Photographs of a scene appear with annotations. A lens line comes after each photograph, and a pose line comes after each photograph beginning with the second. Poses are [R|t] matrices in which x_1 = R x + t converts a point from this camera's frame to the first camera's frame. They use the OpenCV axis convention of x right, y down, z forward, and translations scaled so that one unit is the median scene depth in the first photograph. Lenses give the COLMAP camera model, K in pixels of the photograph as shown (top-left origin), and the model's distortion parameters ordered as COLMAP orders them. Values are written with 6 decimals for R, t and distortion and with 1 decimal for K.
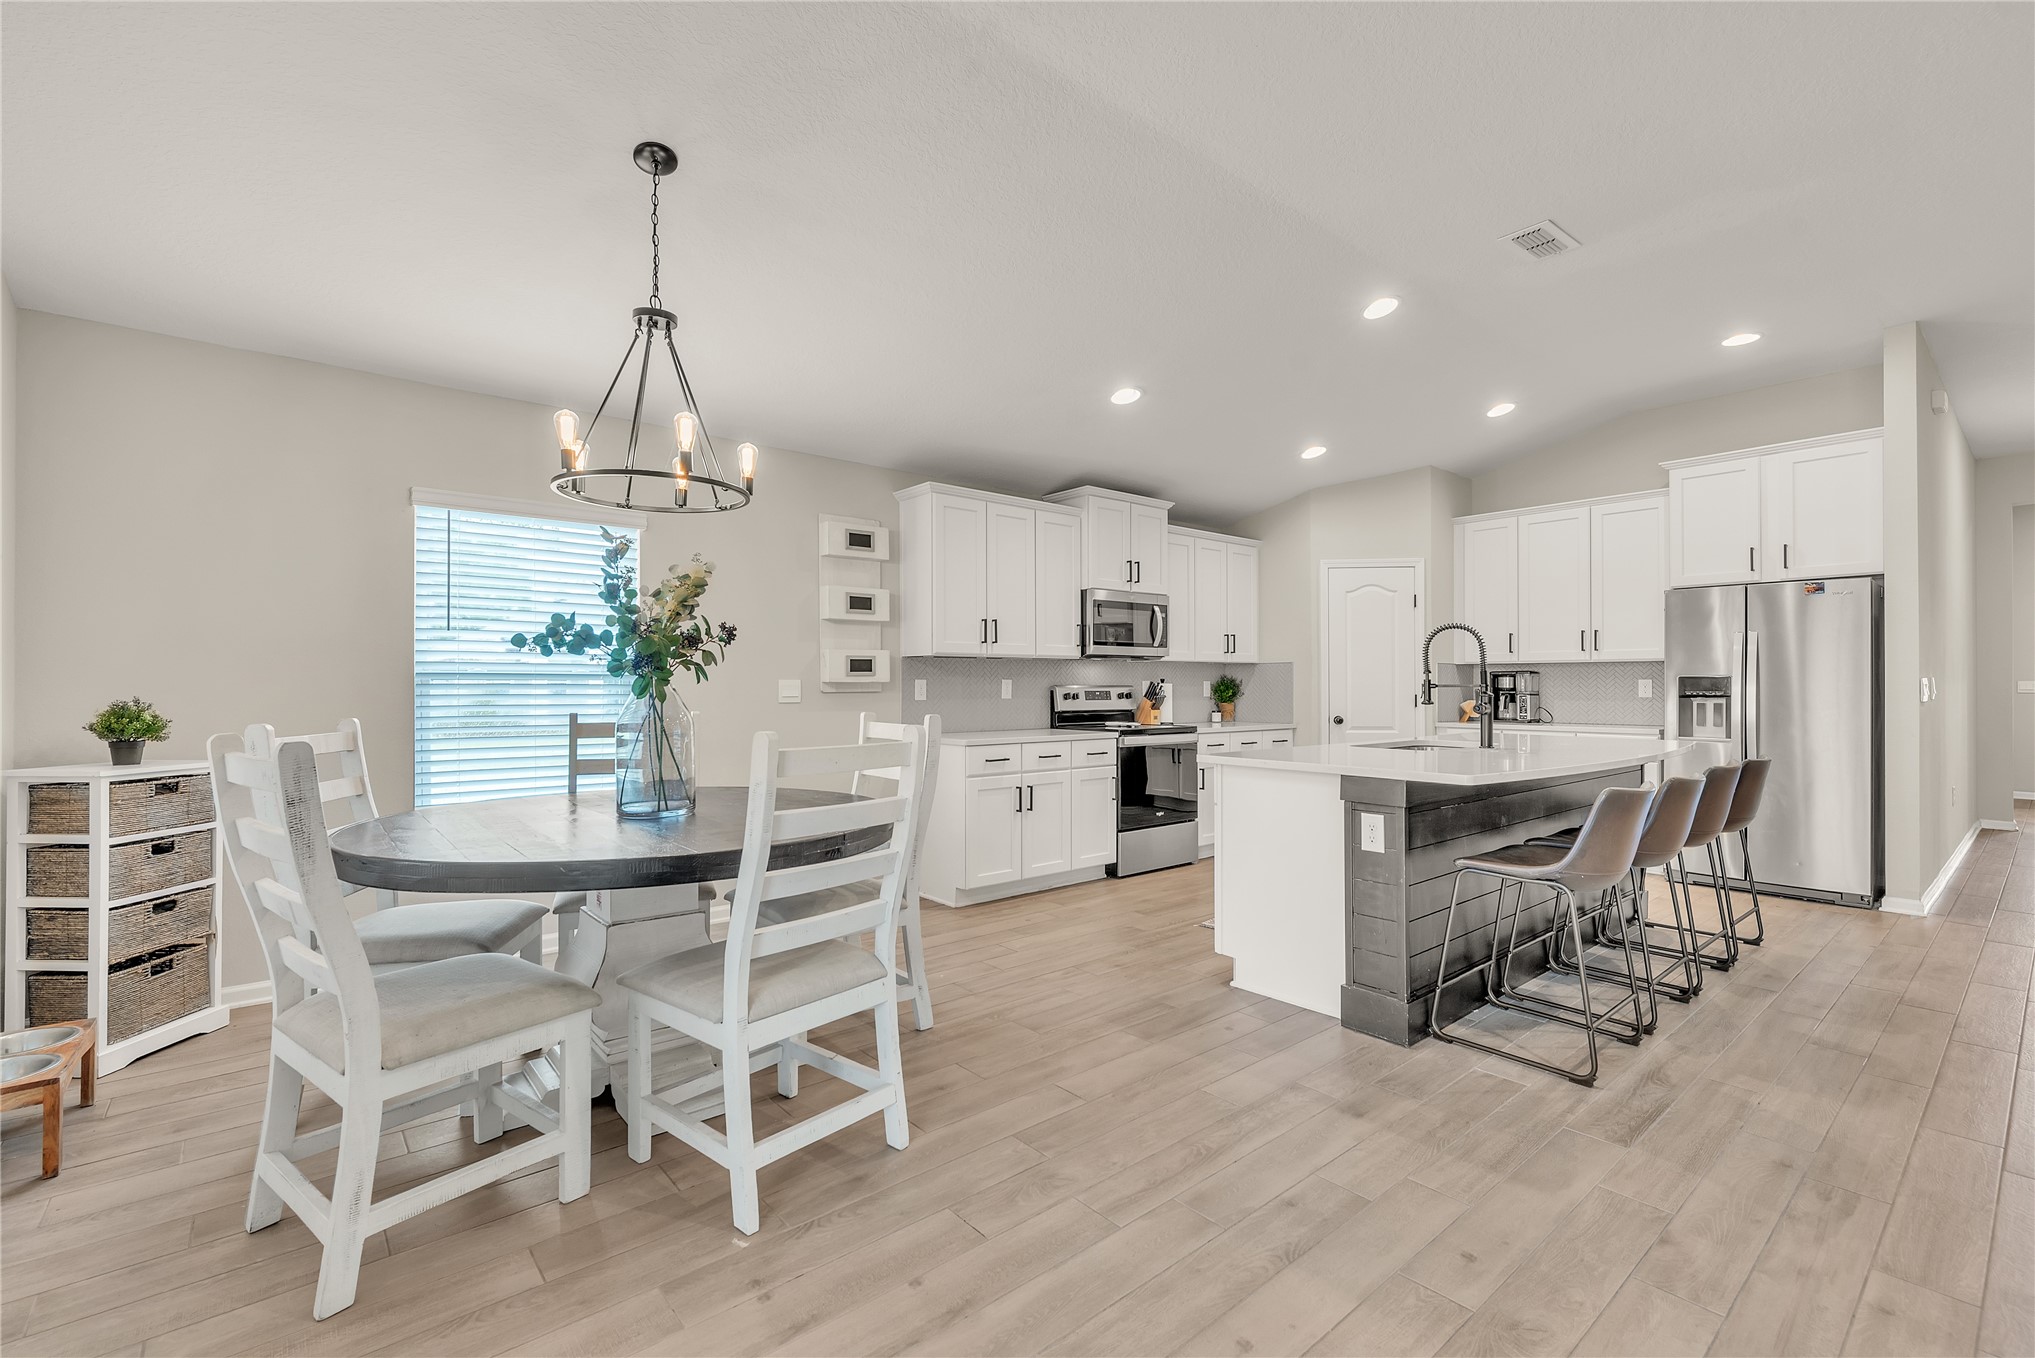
lens RADIAL K [[898.9, 0, 1014.4], [0, 898.9, 682.4], [0, 0, 1]] dist [0.000070, -0.000790]
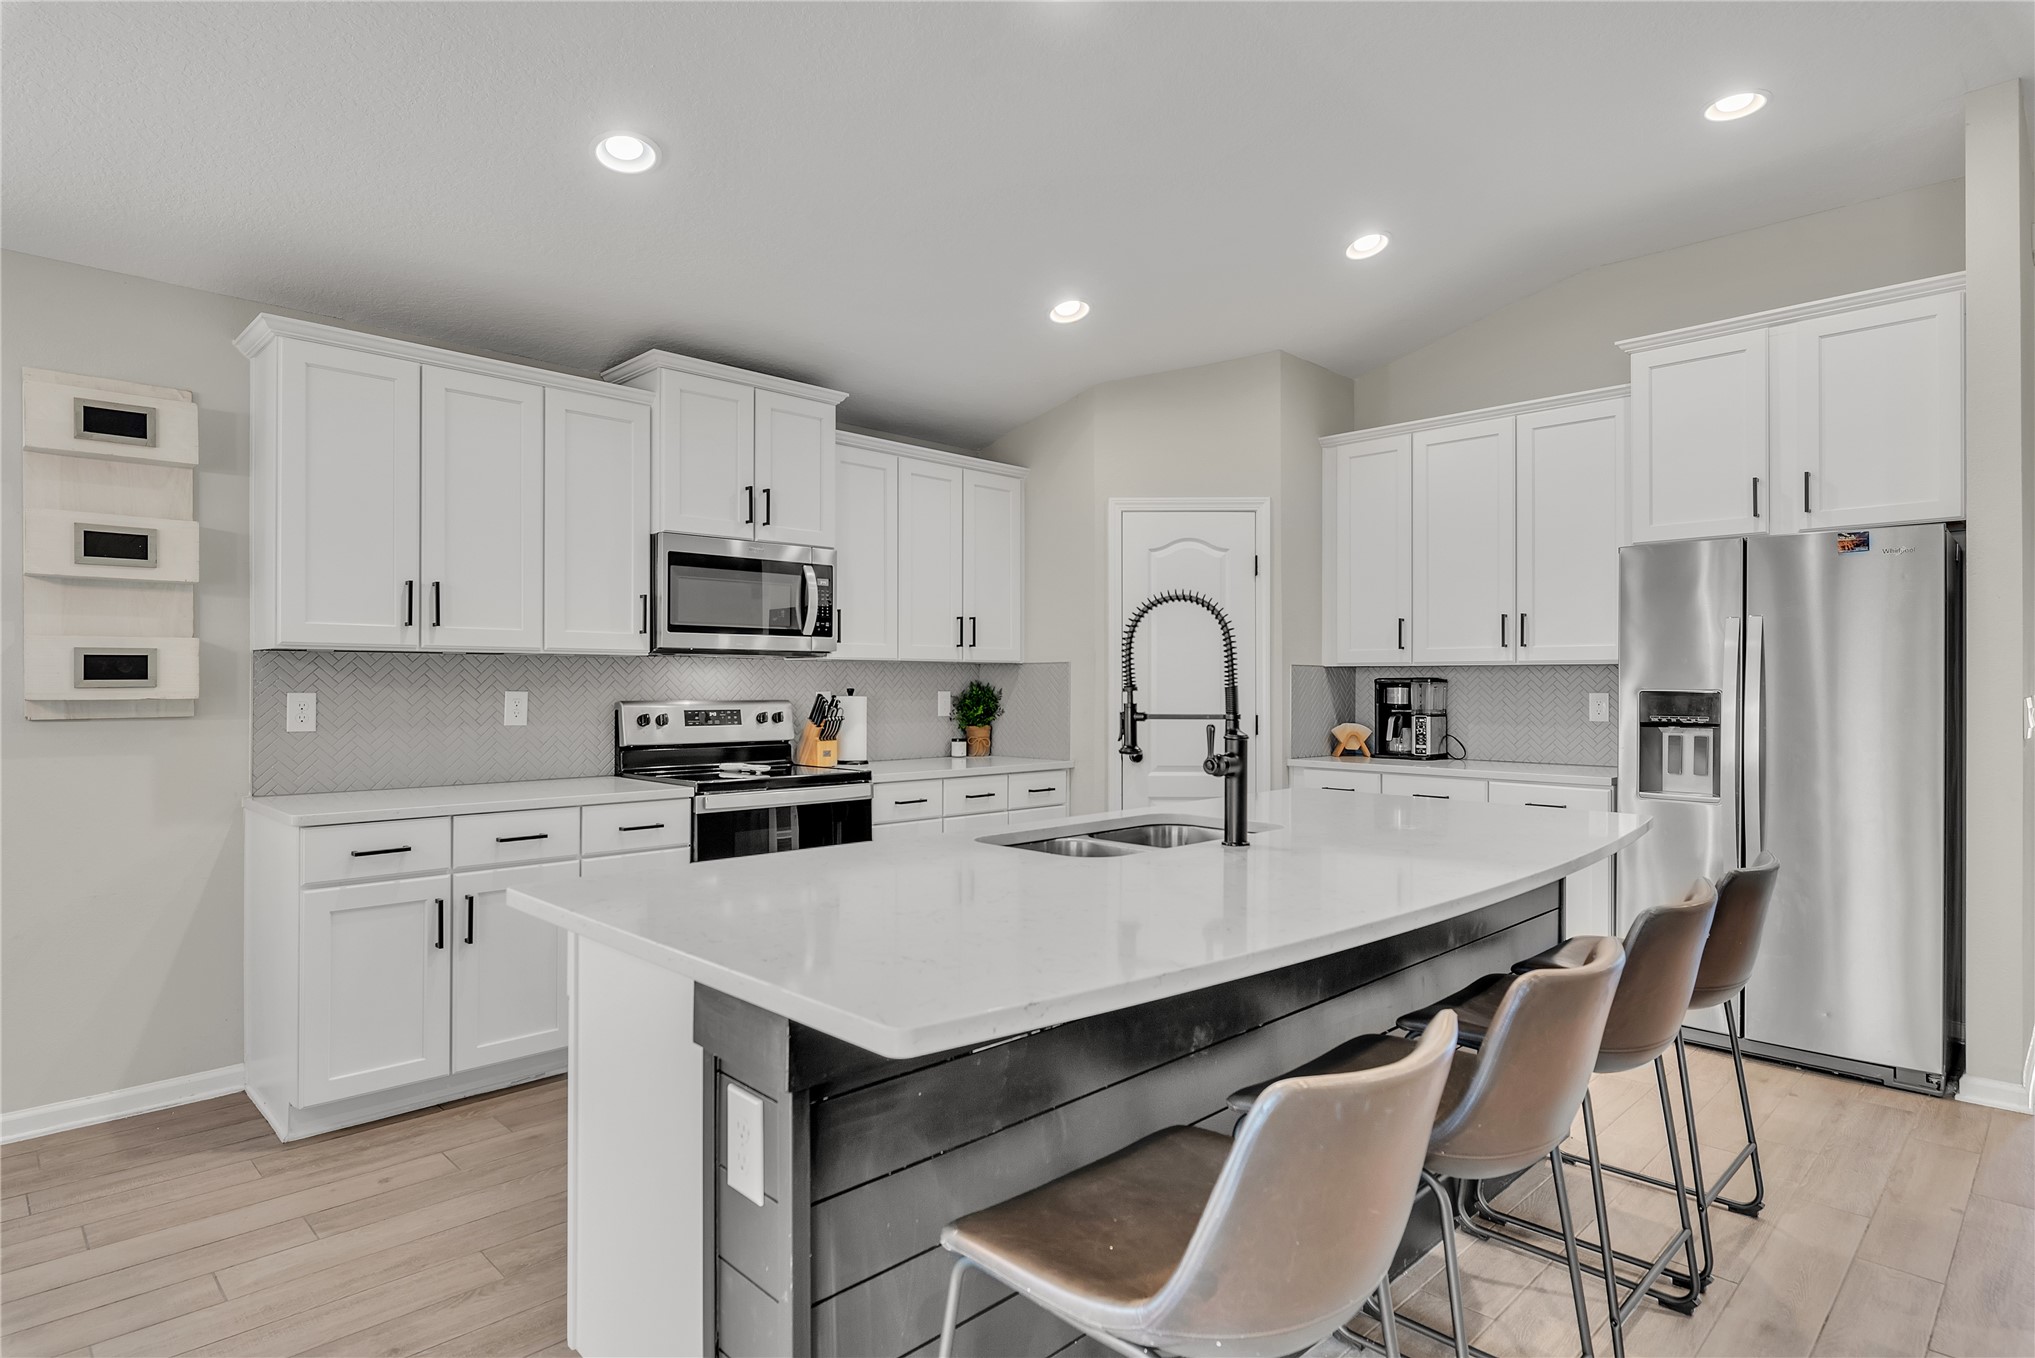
lens RADIAL K [[1099.5, 0, 1020.2], [0, 1099.5, 678.7], [0, 0, 1]] dist [-0.005488, 0.004388]
pose [[0.996224, 0.003980, 0.086734, 0.261442], [-0.003864, 0.999991, -0.001507, -0.012097], [-0.086740, 0.001166, 0.996230, 0.303492]]
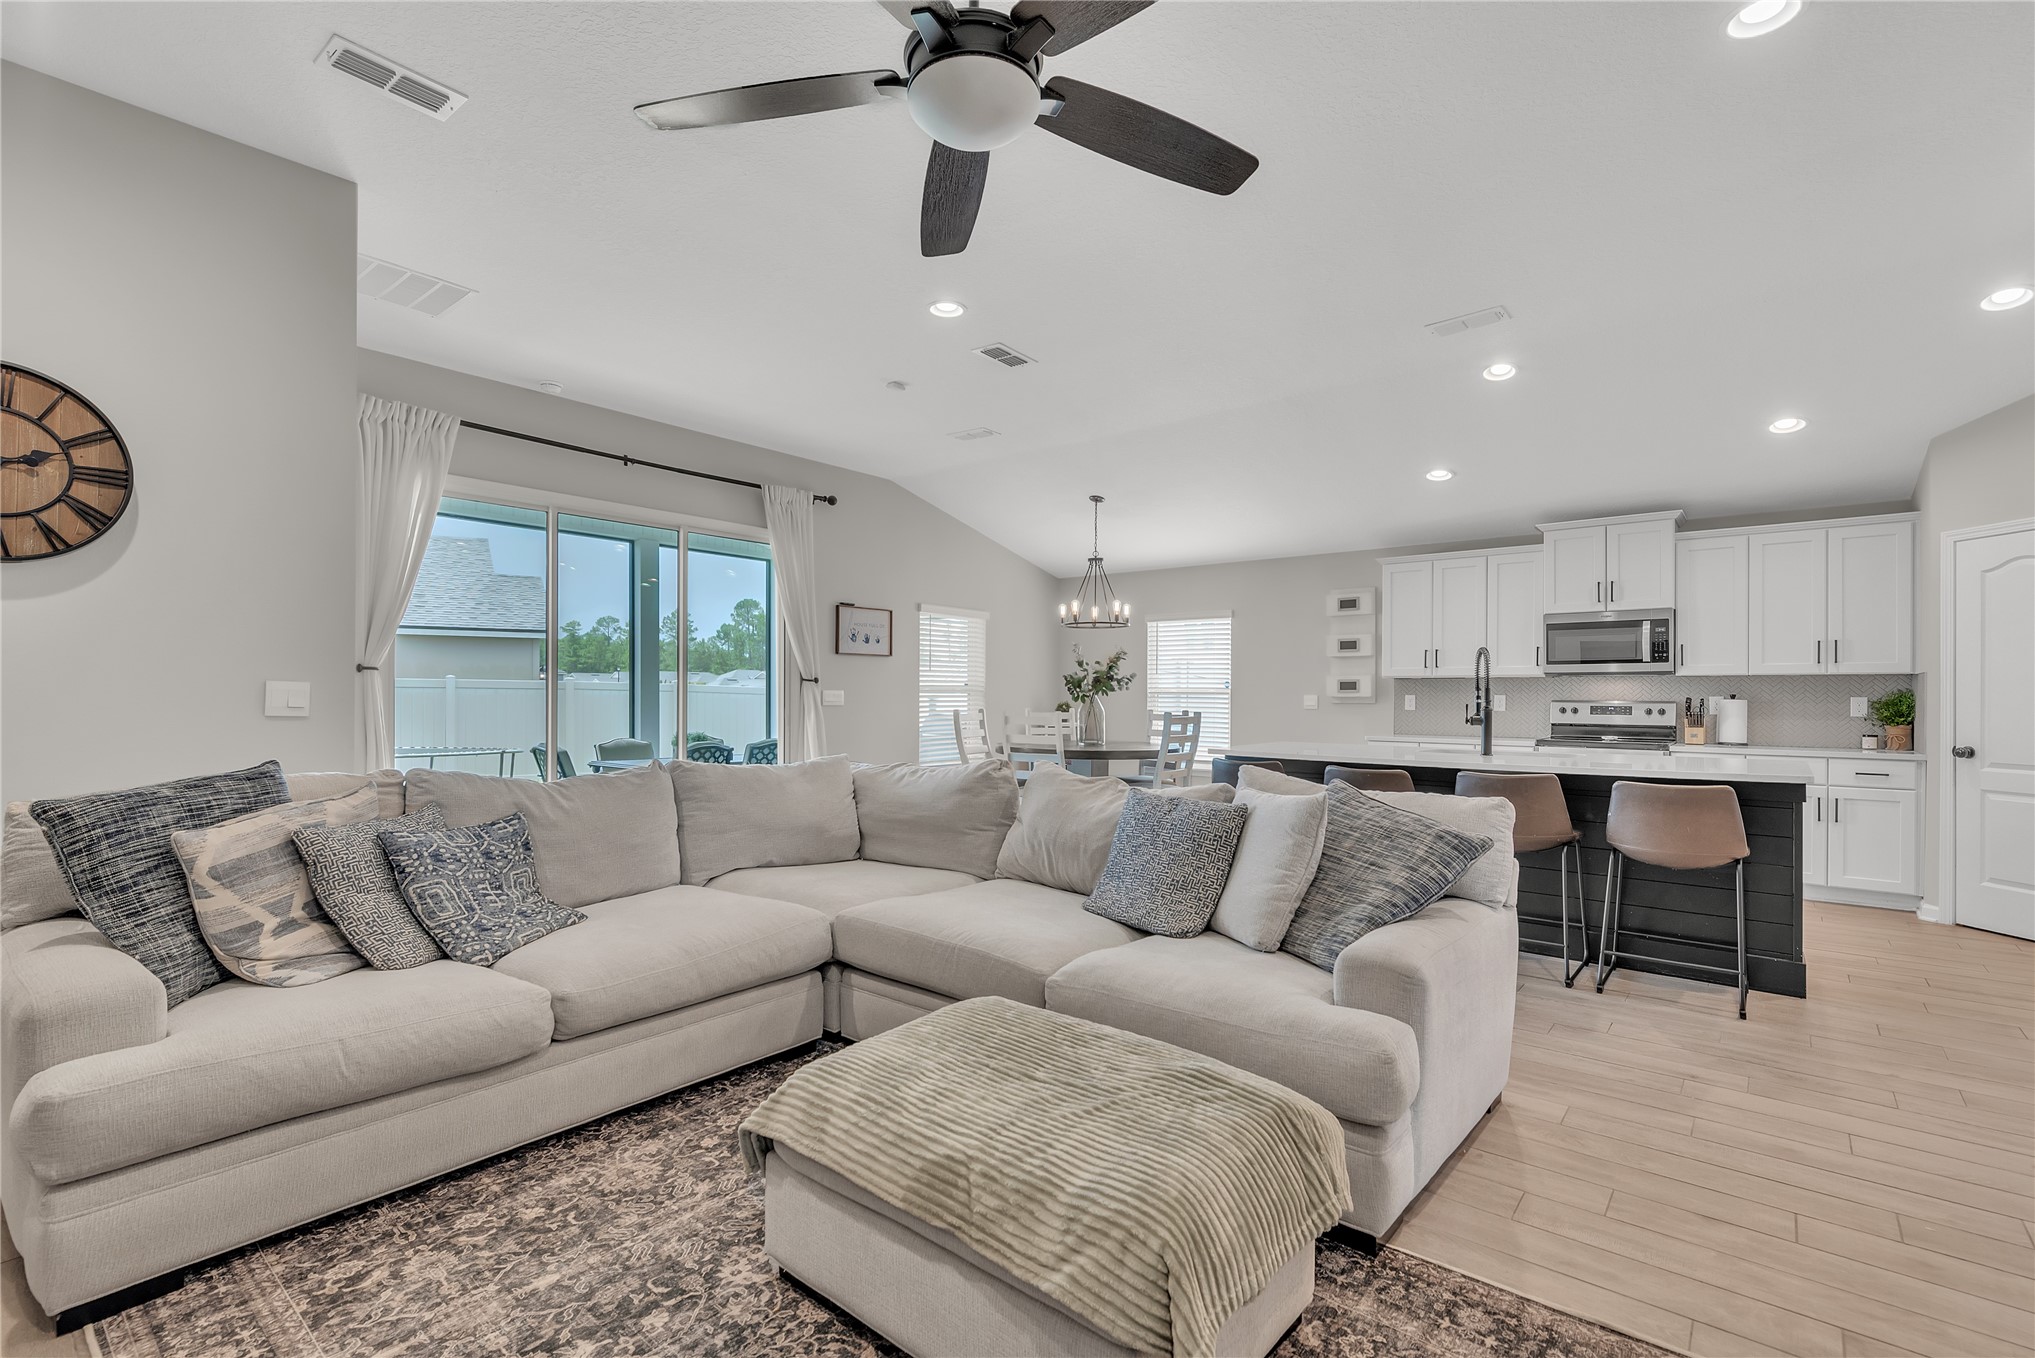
lens RADIAL K [[923.9, 0, 1016.0], [0, 923.9, 692.6], [0, 0, 1]] dist [-0.000933, -0.000478]
pose [[0.183943, -0.001771, -0.982935, 1.154507], [-0.002834, 0.999993, -0.002332, -0.002081], [0.982933, 0.003214, 0.183937, 0.141539]]
